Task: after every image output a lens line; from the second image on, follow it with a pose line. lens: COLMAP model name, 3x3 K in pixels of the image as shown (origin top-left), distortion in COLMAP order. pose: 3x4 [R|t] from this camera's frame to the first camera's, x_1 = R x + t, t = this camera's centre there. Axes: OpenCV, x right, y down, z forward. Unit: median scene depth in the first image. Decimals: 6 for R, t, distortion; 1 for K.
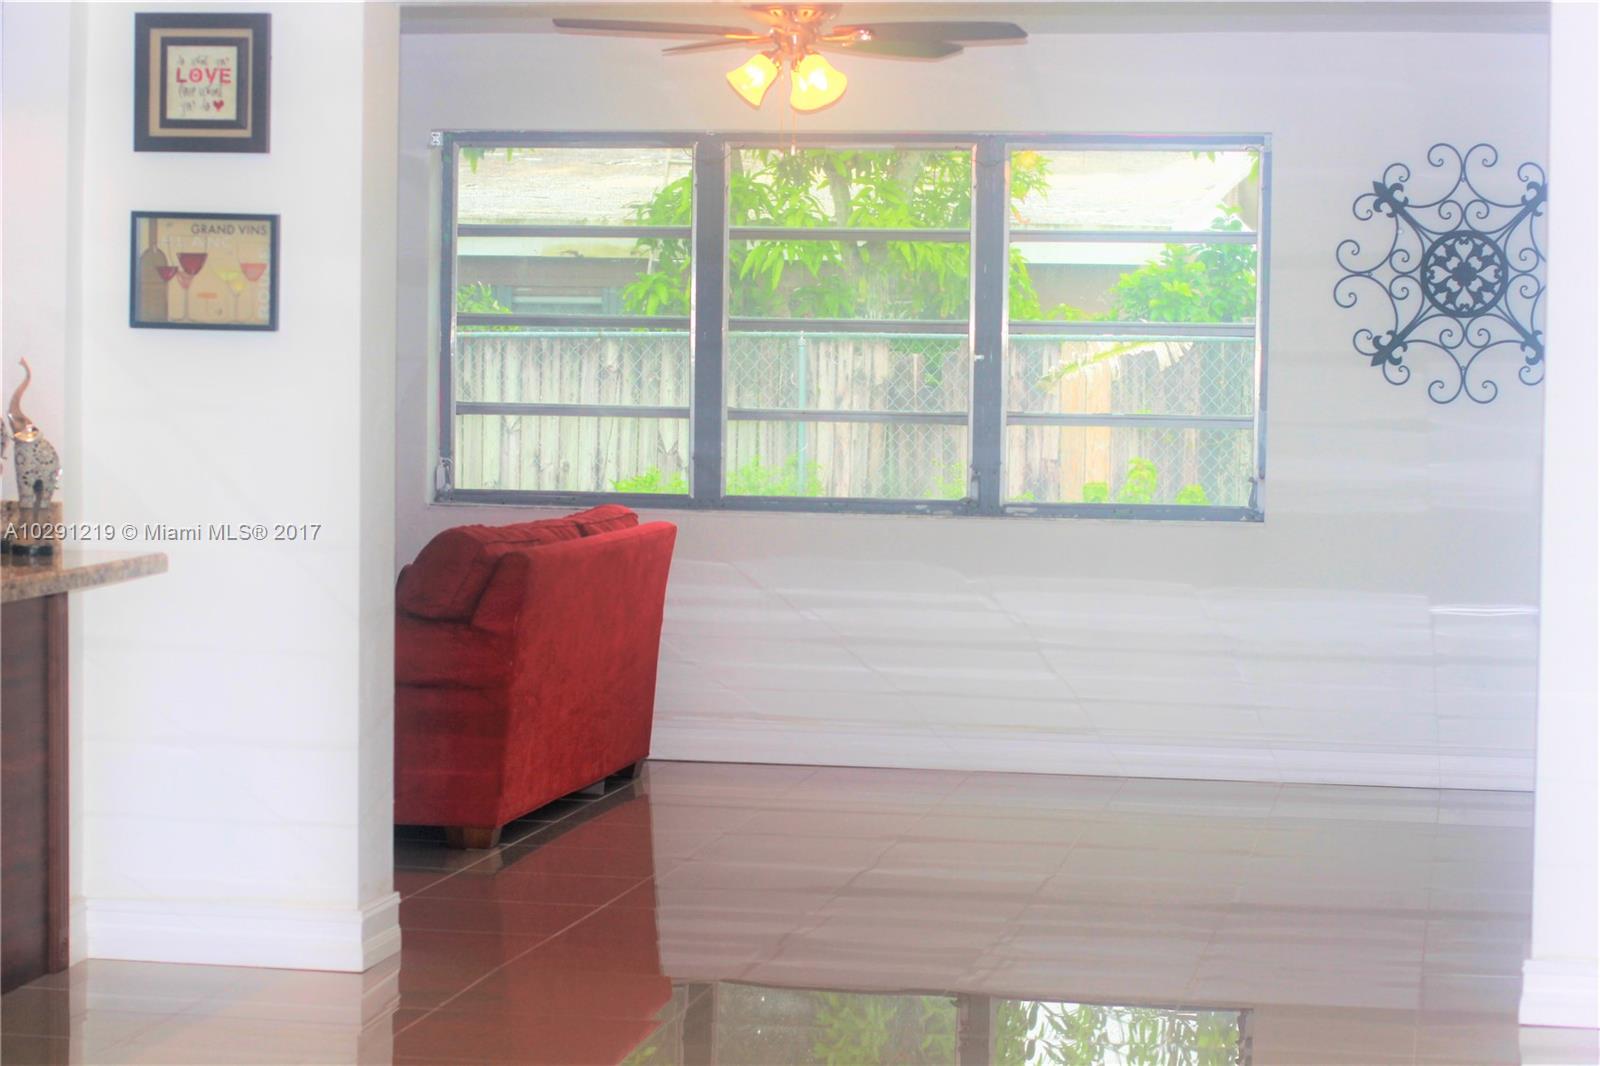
lens RADIAL K [[3665.5, 0, 801.2], [0, 3665.5, 530.7], [0, 0, 1]] dist [-0.131395, 0.000000]
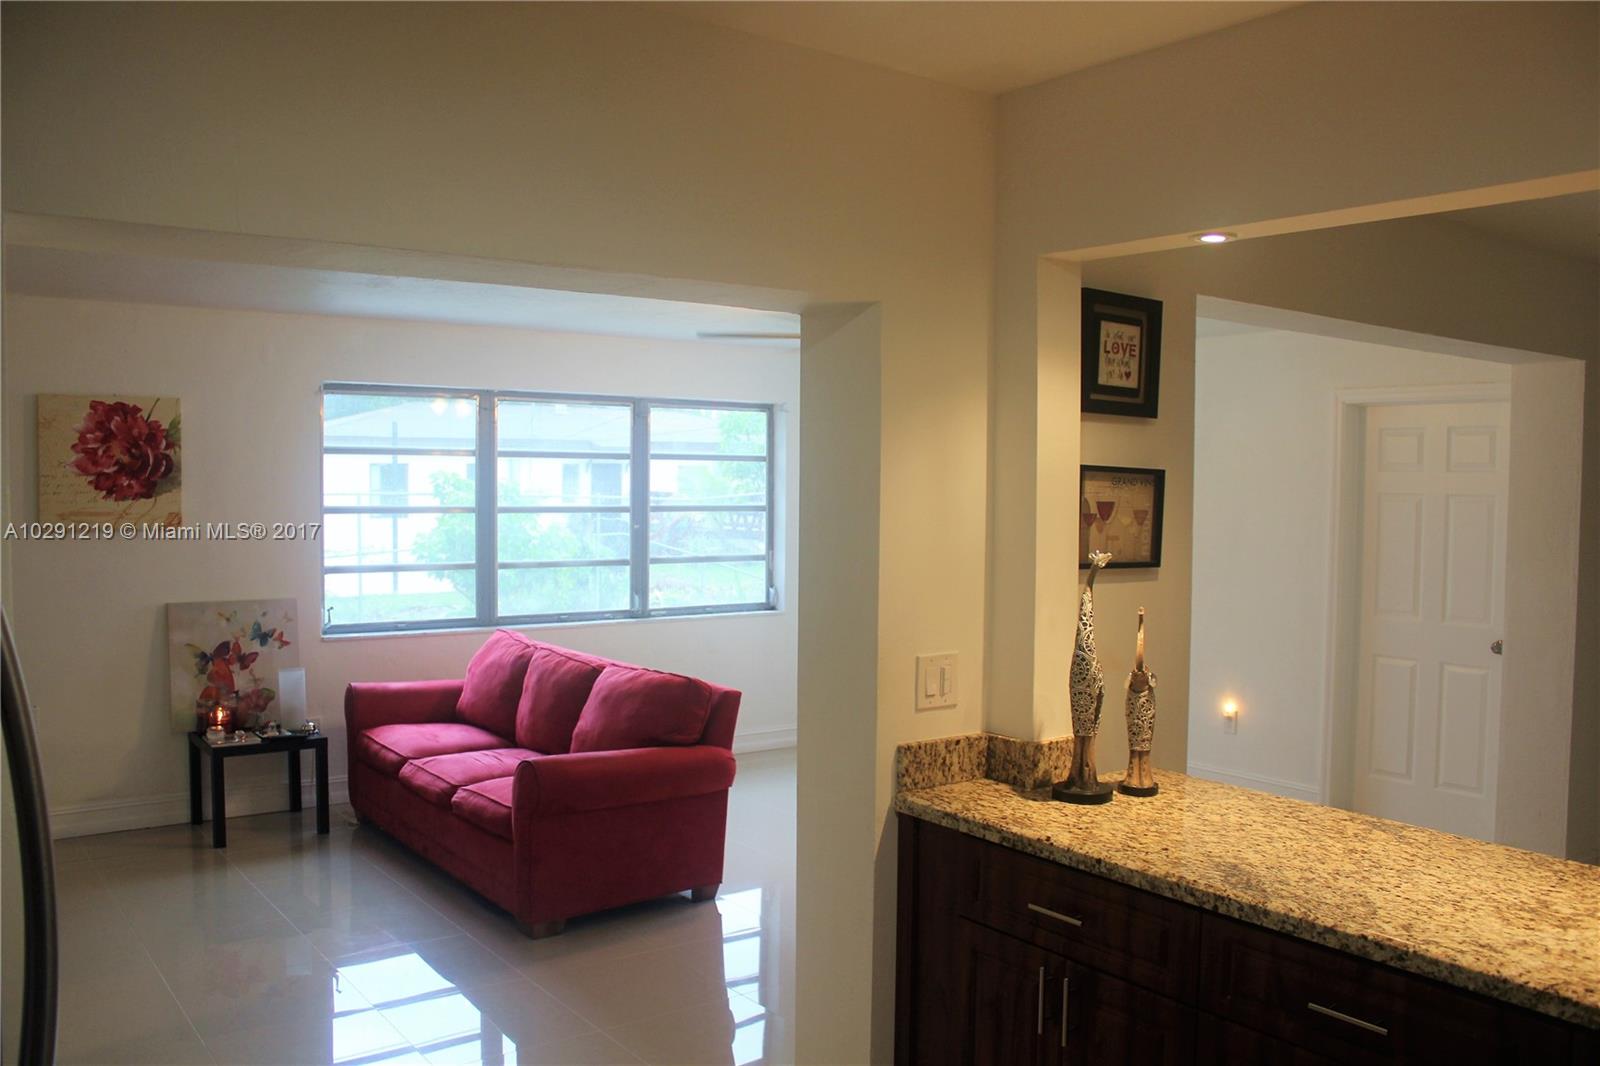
lens RADIAL K [[1323.7, 0, 797.7], [0, 1323.7, 547.0], [0, 0, 1]] dist [-0.166435, 0.131675]
pose [[0.689401, -0.042165, 0.723151, -0.534028], [0.037138, 0.999049, 0.022846, -0.074835], [-0.723427, 0.011106, 0.690312, 0.783491]]
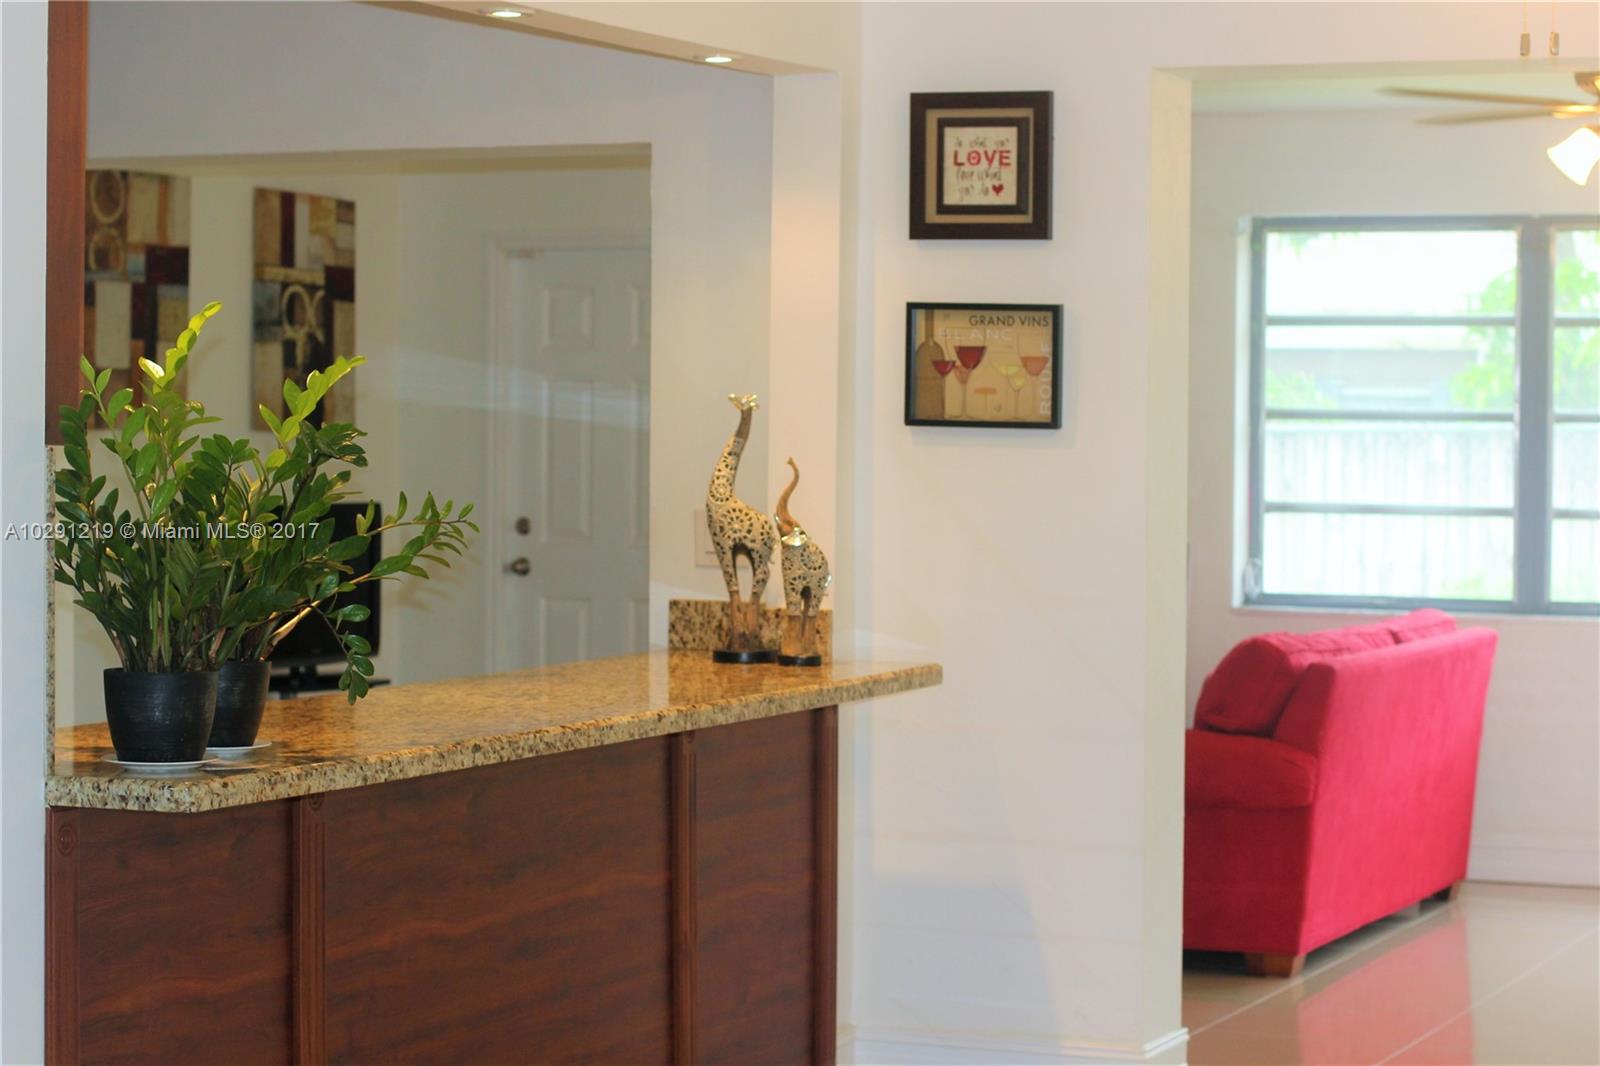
lens RADIAL K [[3665.5, 0, 800.1], [0, 3665.5, 544.4], [0, 0, 1]] dist [-0.131395, 0.000000]
pose [[0.974032, 0.002266, -0.226397, 0.004815], [-0.007095, 0.999764, -0.020519, -0.005084], [0.226297, 0.021593, 0.973819, 0.068382]]
